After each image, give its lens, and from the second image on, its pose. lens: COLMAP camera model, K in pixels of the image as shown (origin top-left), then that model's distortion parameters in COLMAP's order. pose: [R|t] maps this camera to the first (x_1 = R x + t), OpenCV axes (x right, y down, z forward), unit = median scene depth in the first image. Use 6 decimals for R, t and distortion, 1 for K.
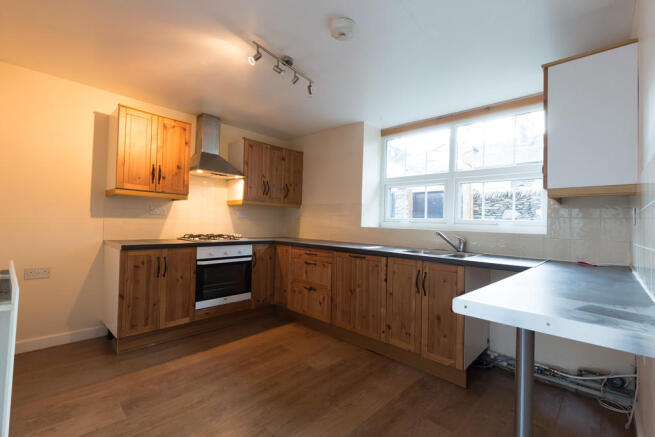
lens RADIAL K [[288.0, 0, 327.5], [0, 288.0, 218.5], [0, 0, 1]] dist [0.000249, -0.000044]
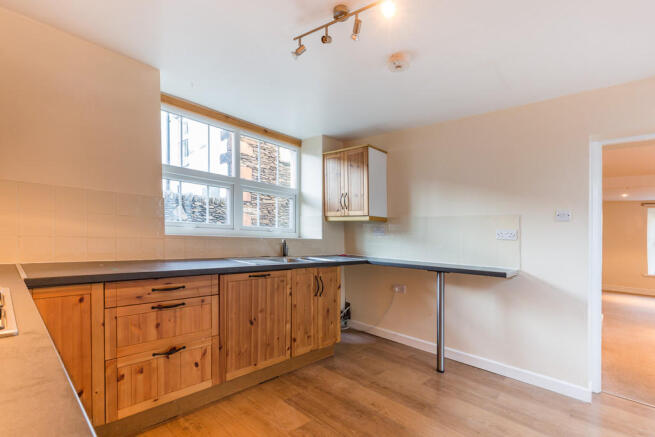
lens RADIAL K [[304.4, 0, 327.5], [0, 304.4, 218.5], [0, 0, 1]] dist [0.000446, 0.000035]
pose [[0.001877, 0.016141, 0.999868, -0.724163], [-0.065068, 0.997753, -0.015984, -0.024458], [-0.997879, -0.065029, 0.002923, 0.794297]]
